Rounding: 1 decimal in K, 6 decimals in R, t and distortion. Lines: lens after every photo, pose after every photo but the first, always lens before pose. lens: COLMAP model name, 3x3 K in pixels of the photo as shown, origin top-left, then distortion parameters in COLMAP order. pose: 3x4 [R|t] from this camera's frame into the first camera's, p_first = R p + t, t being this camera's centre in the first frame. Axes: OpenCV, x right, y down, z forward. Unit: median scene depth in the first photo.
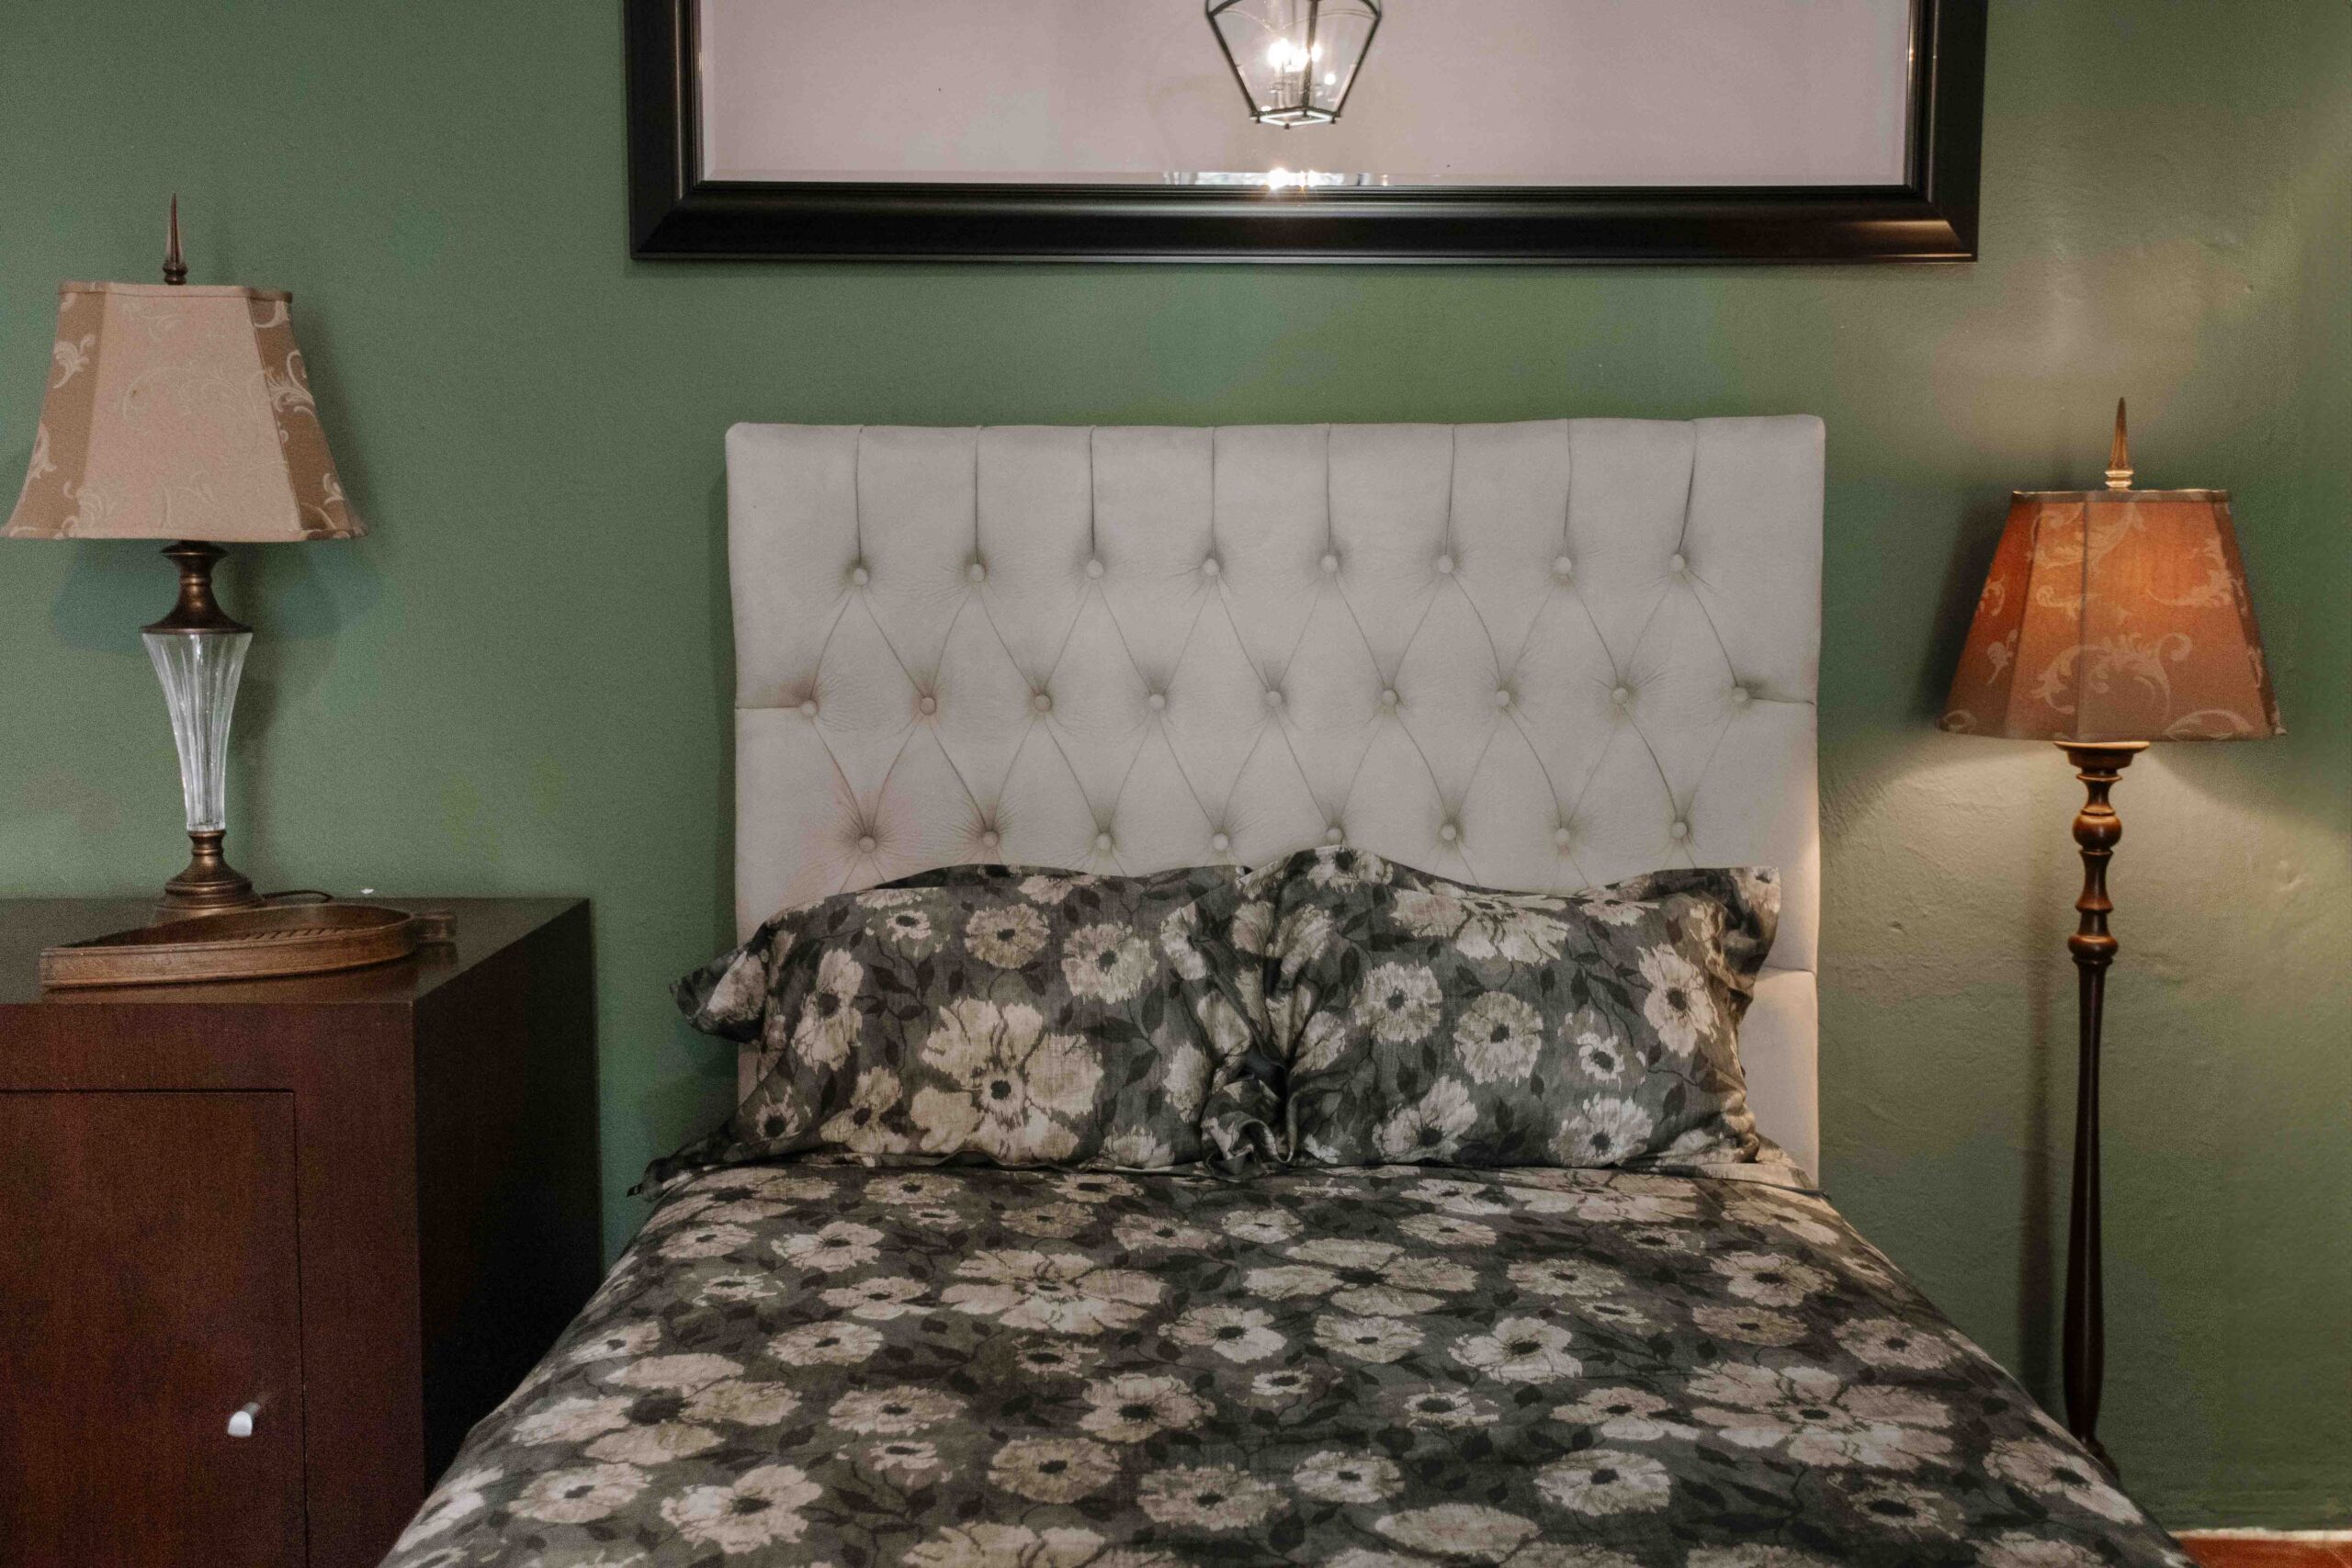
lens RADIAL K [[2331.3, 0, 1180.1], [0, 2331.3, 774.1], [0, 0, 1]] dist [-0.009345, 0.000000]
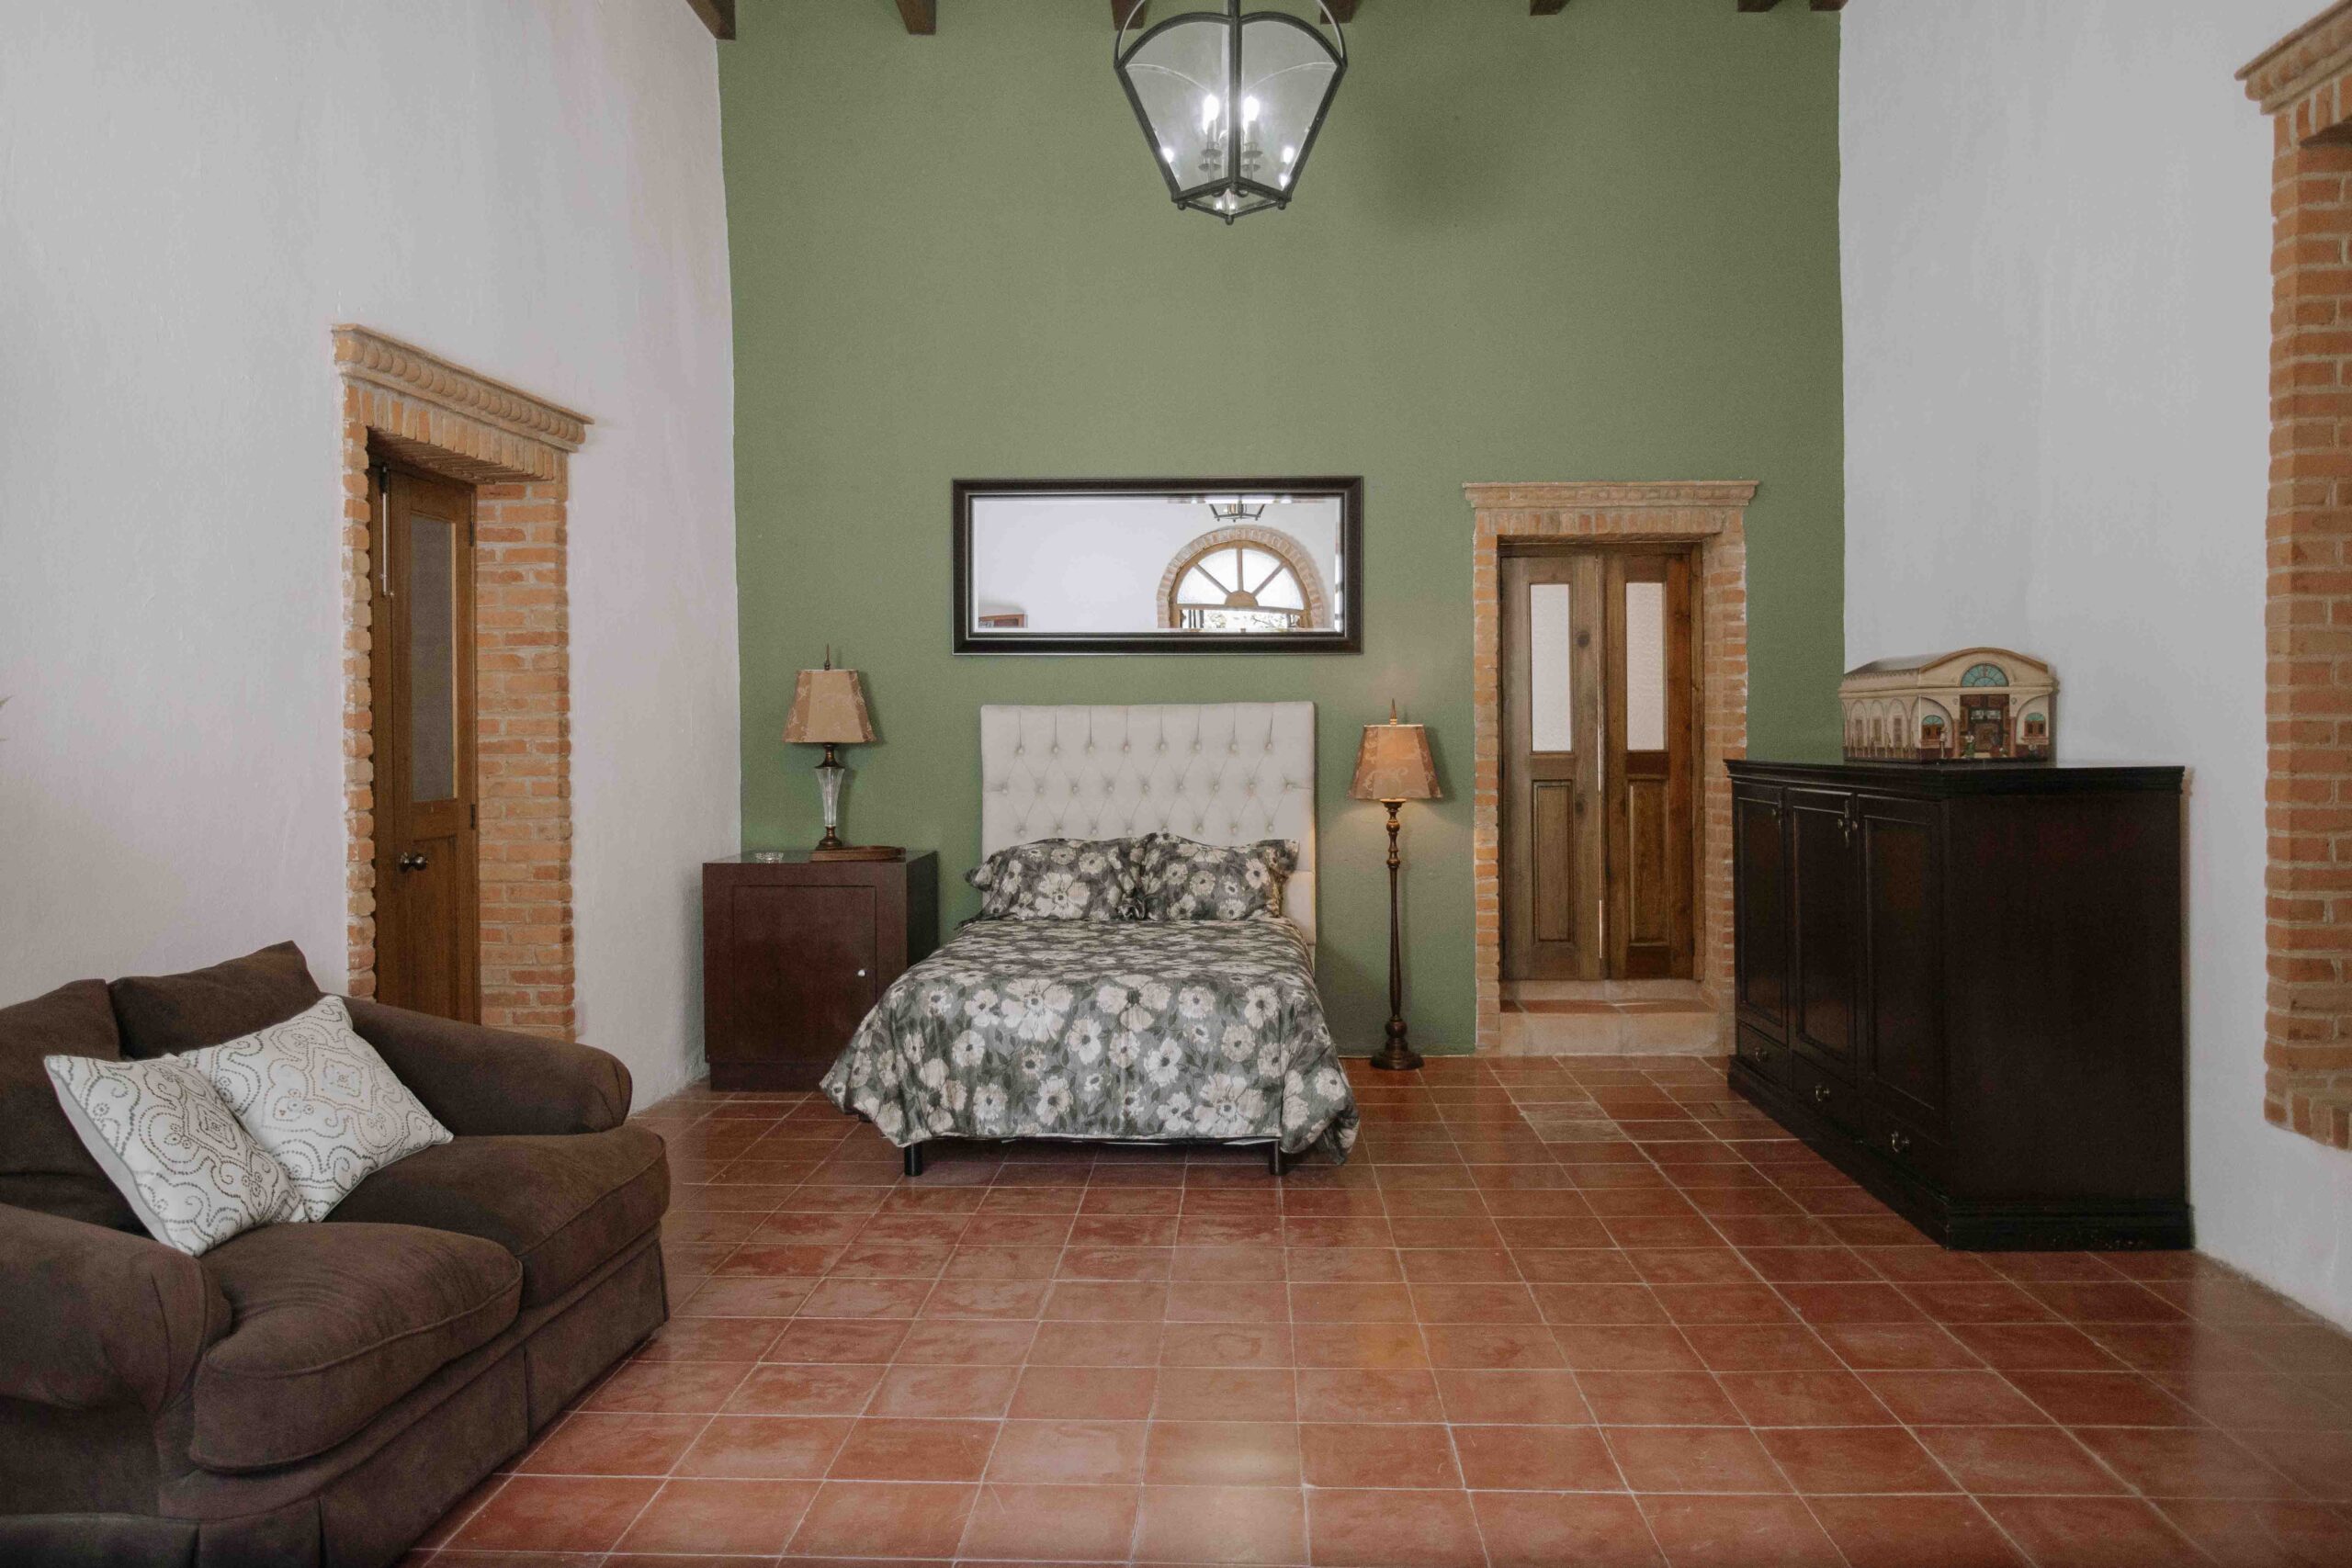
lens RADIAL K [[1782.8, 0, 1172.8], [0, 1782.8, 783.2], [0, 0, 1]] dist [-0.003689, -0.000092]
pose [[0.999420, -0.002254, -0.033972, 0.176089], [0.000166, 0.998118, -0.061330, 0.122778], [0.034047, 0.061289, 0.997539, -1.615299]]
